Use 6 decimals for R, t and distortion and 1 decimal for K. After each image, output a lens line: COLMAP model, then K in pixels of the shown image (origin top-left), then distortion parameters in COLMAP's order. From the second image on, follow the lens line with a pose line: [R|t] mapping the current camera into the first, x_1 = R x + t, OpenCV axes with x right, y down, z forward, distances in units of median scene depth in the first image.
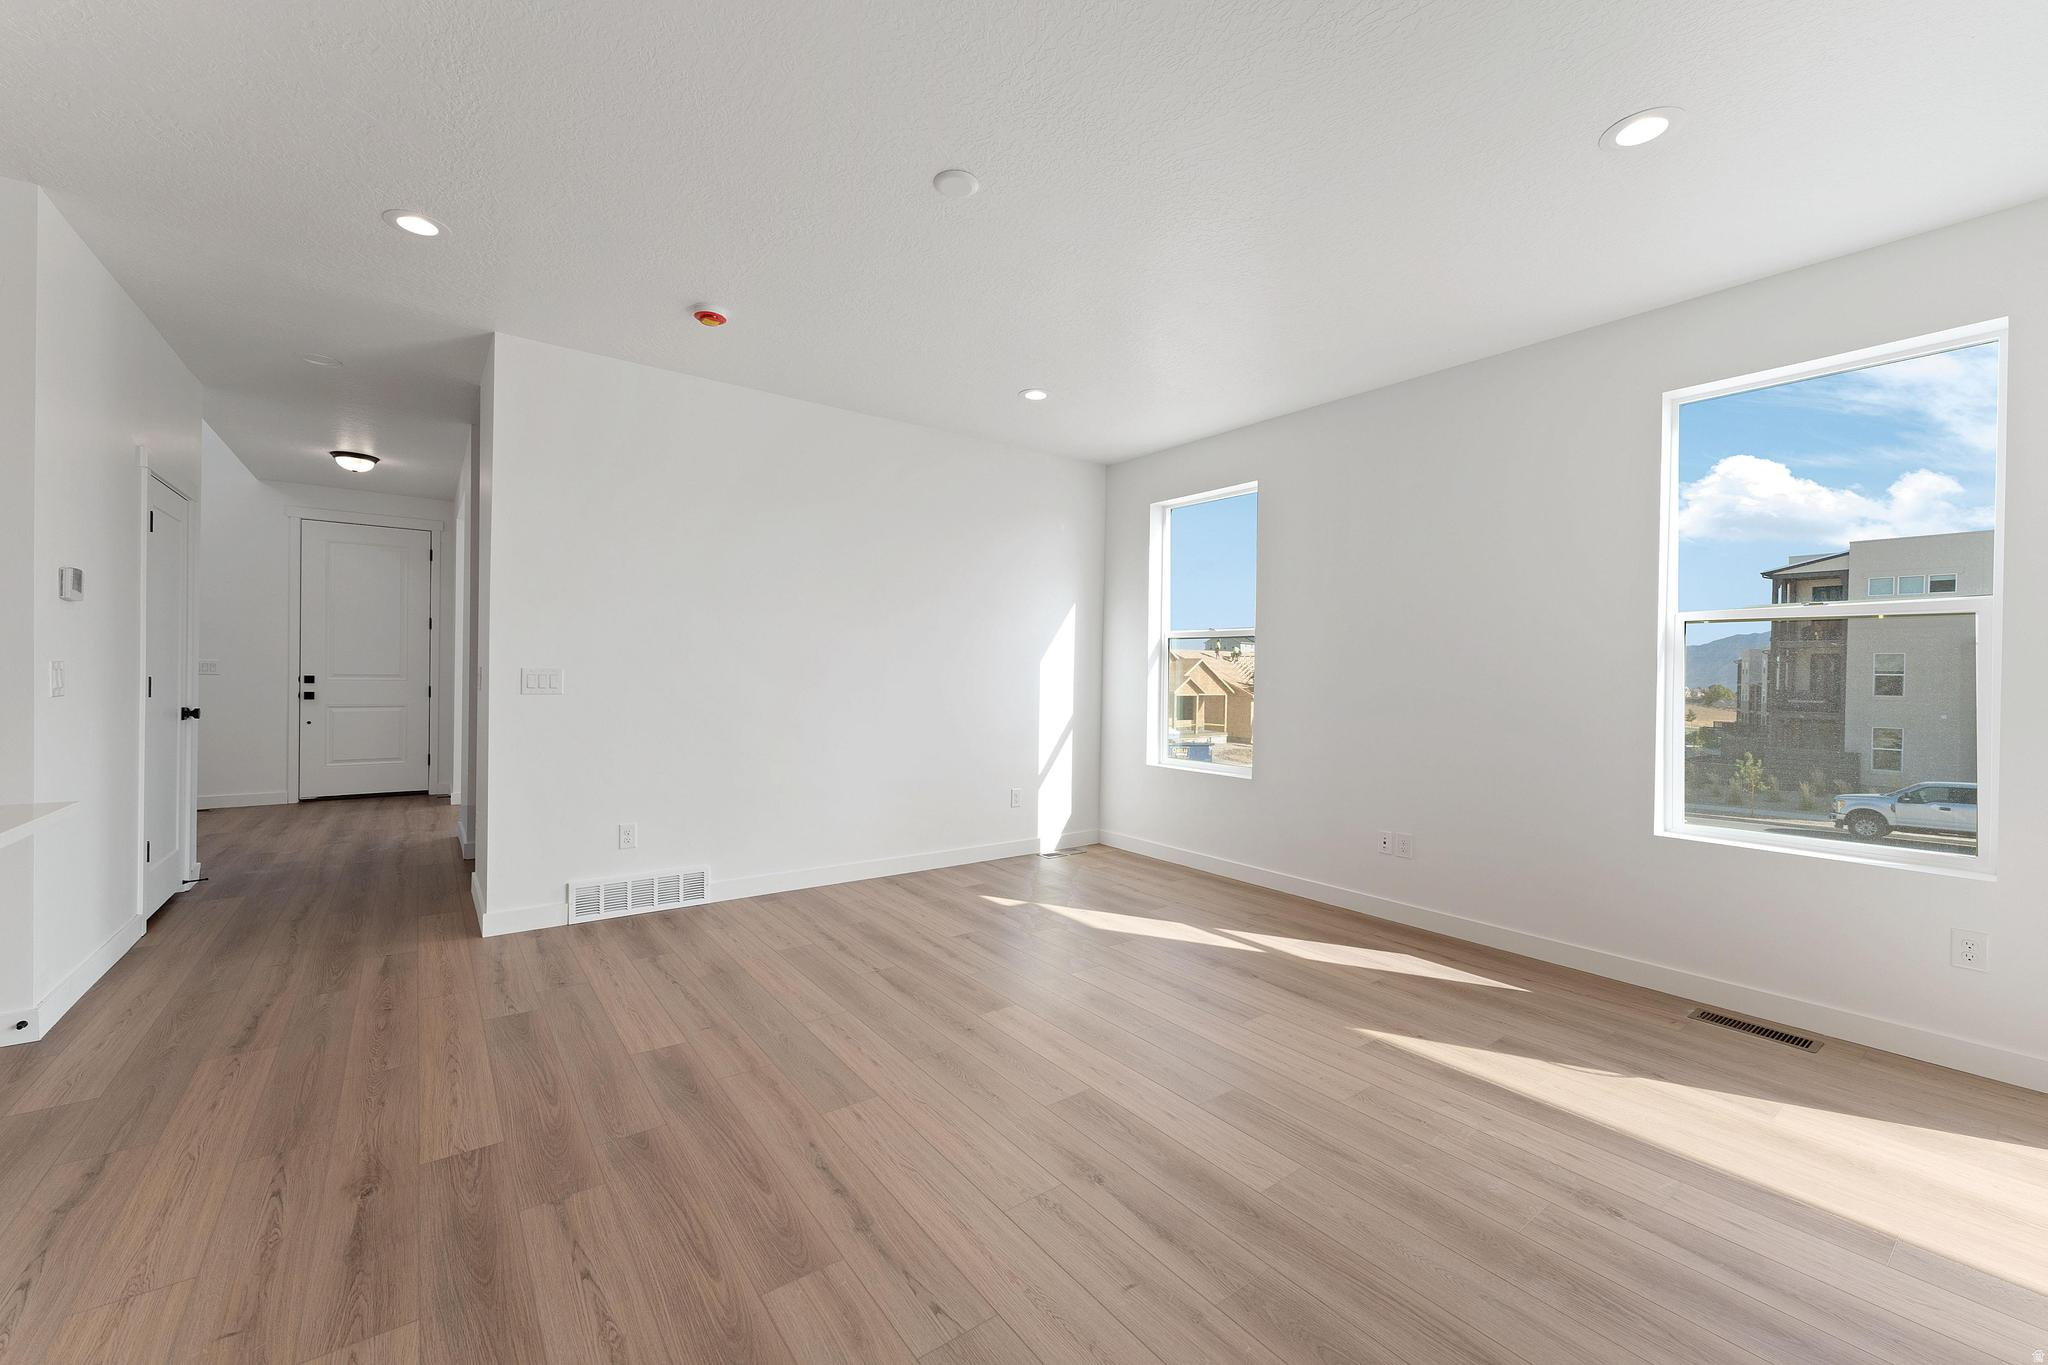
lens RADIAL K [[815.1, 0, 1017.3], [0, 815.1, 677.4], [0, 0, 1]] dist [0.001542, 0.000523]
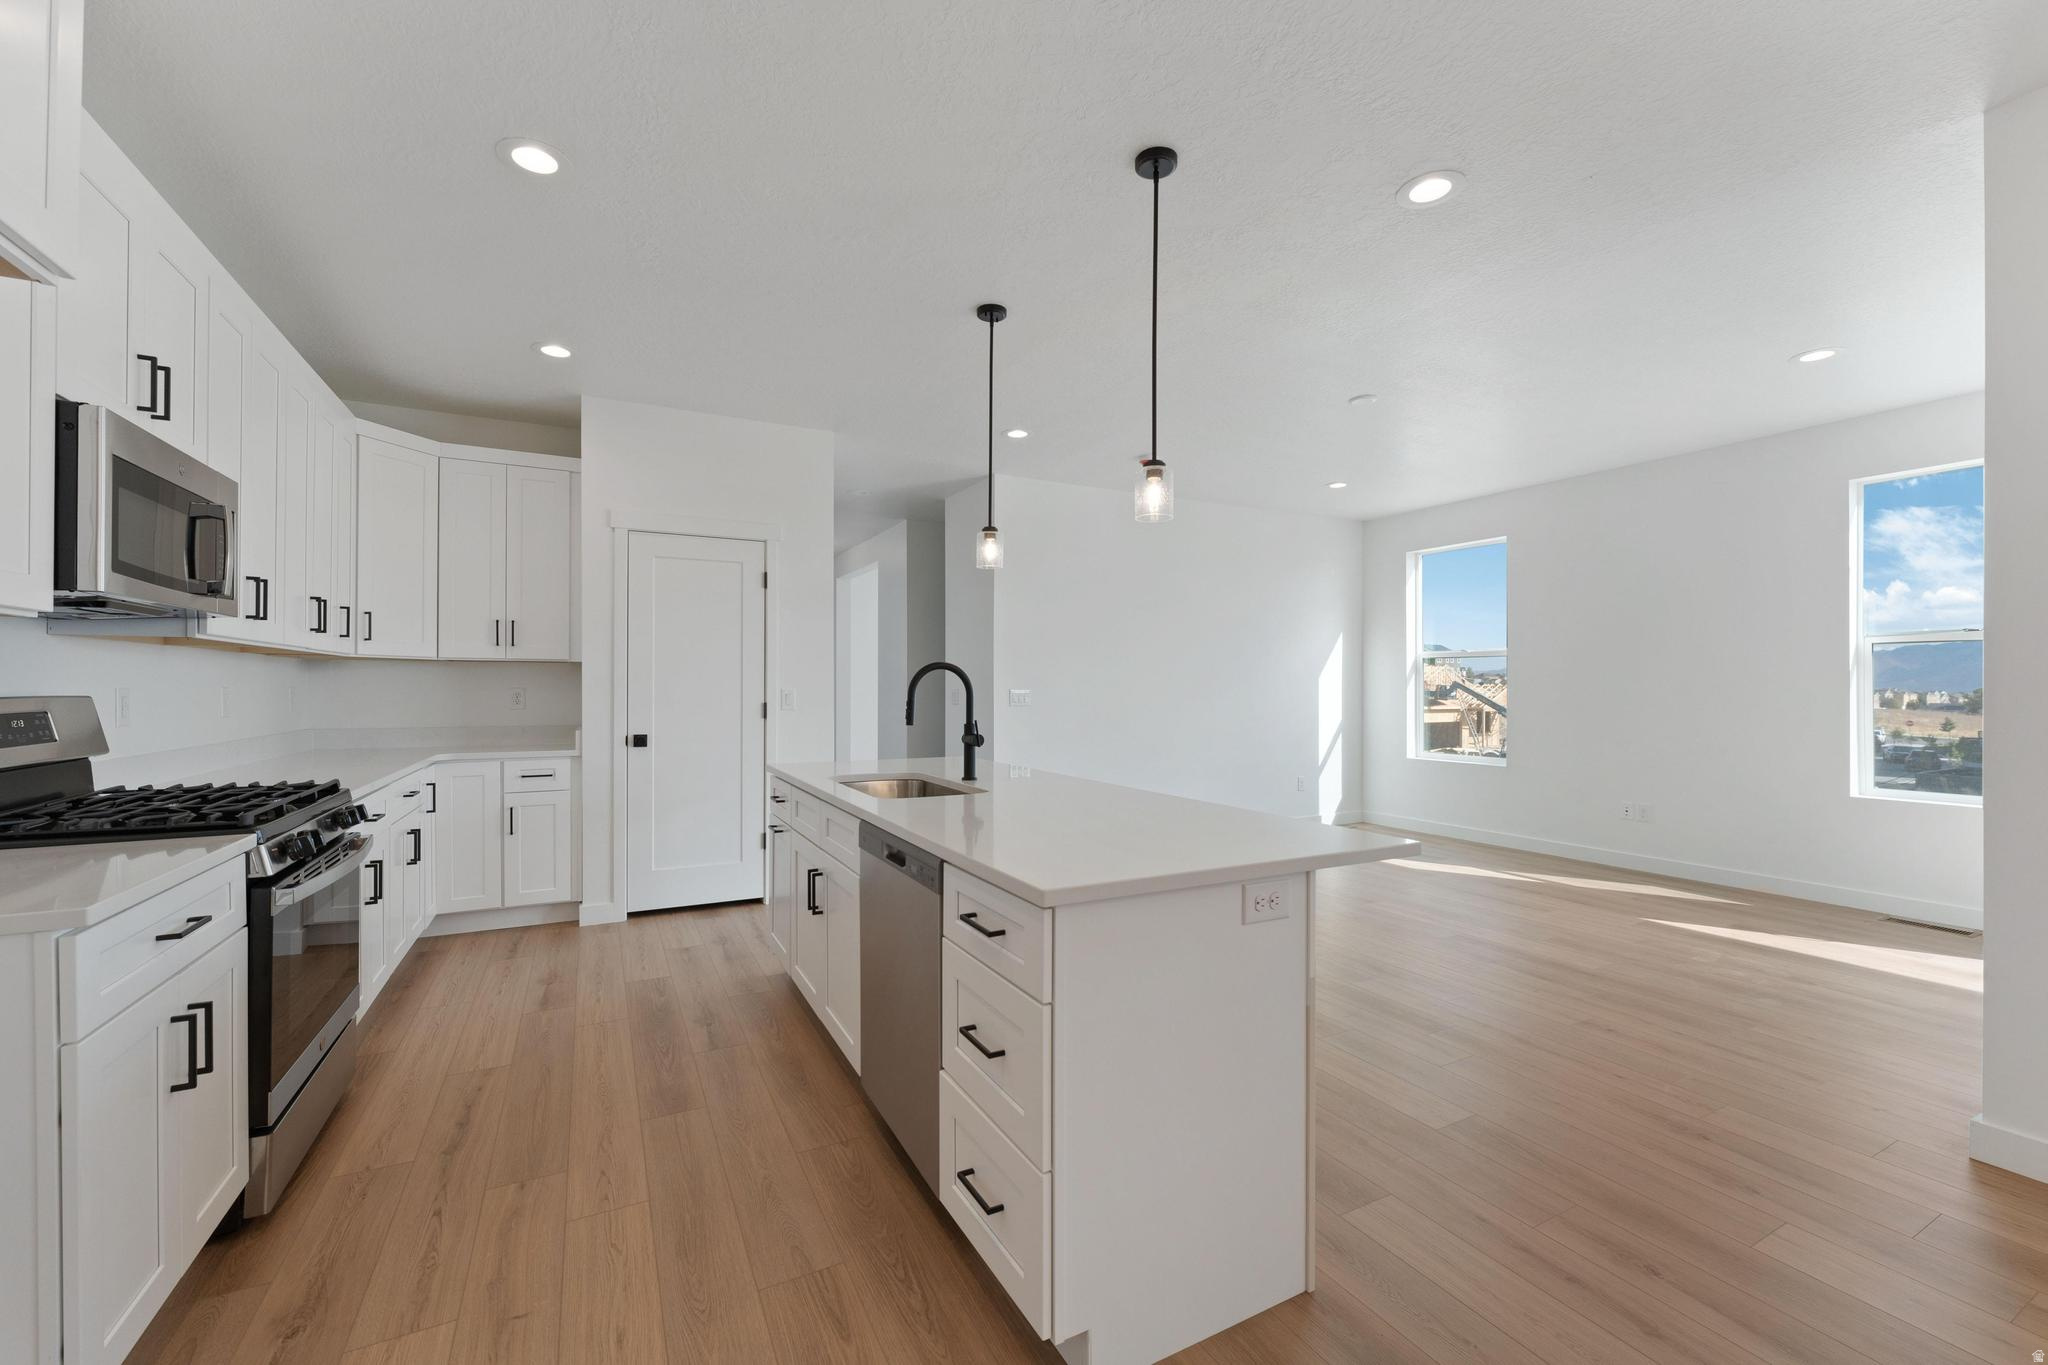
lens RADIAL K [[828.9, 0, 1015.3], [0, 828.9, 687.6], [0, 0, 1]] dist [-0.003855, 0.000001]
pose [[0.987717, -0.016085, -0.155420, -0.246008], [0.015114, 0.999858, -0.007428, -0.002300], [0.155518, 0.004988, 0.987821, -0.373856]]
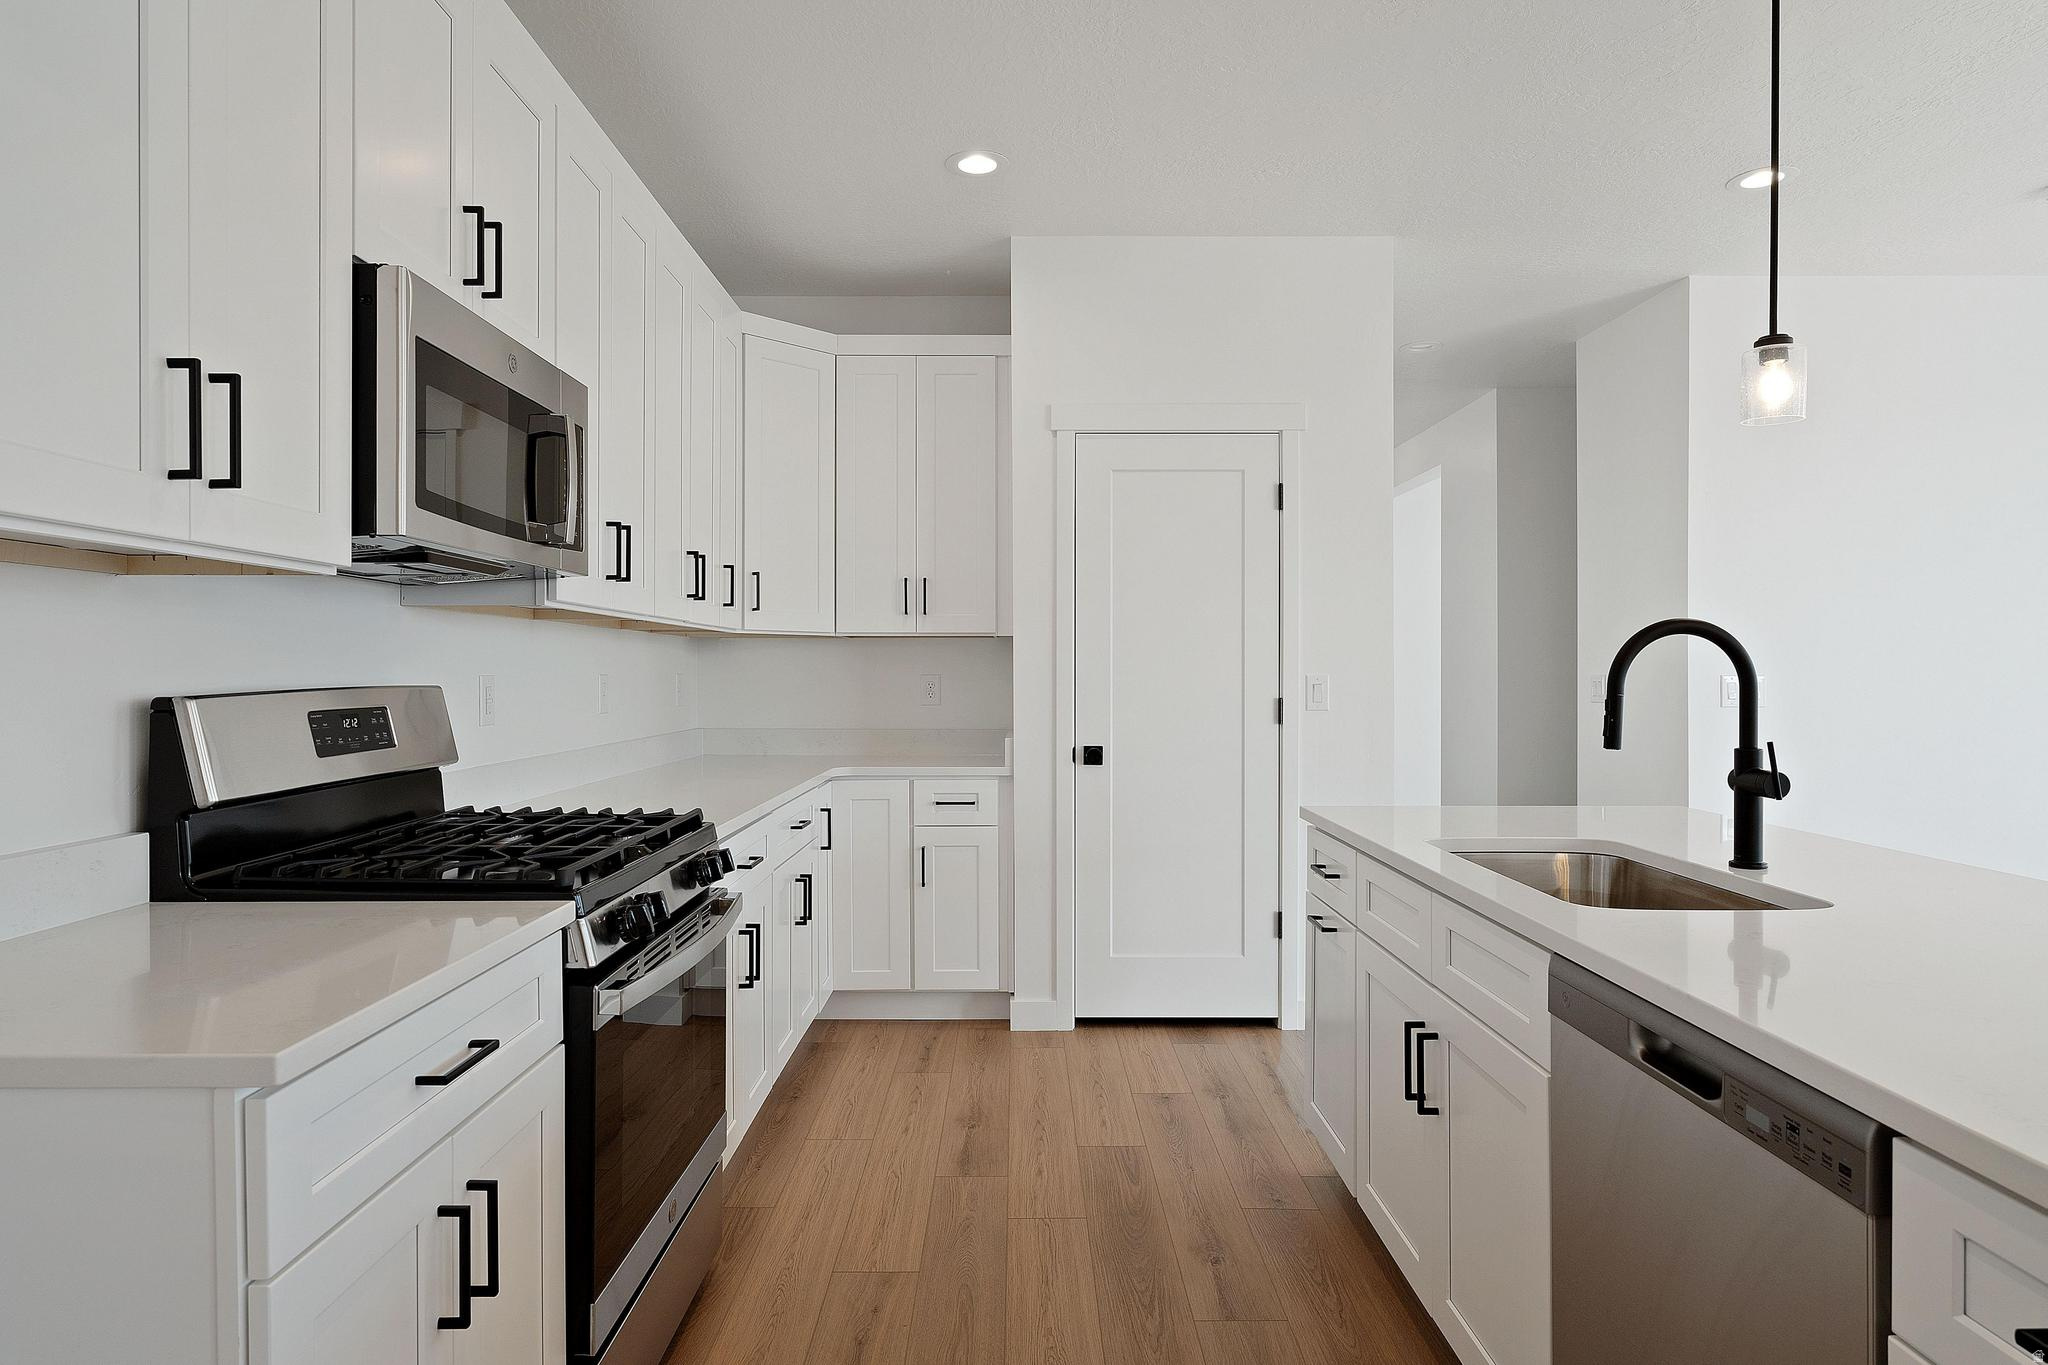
lens RADIAL K [[1200.3, 0, 1008.8], [0, 1200.3, 674.2], [0, 0, 1]] dist [0.002419, -0.000176]
pose [[0.804214, -0.017852, -0.594071, -0.325090], [0.012250, 0.999834, -0.013462, -0.003910], [0.594213, 0.003548, 0.804300, -0.274649]]
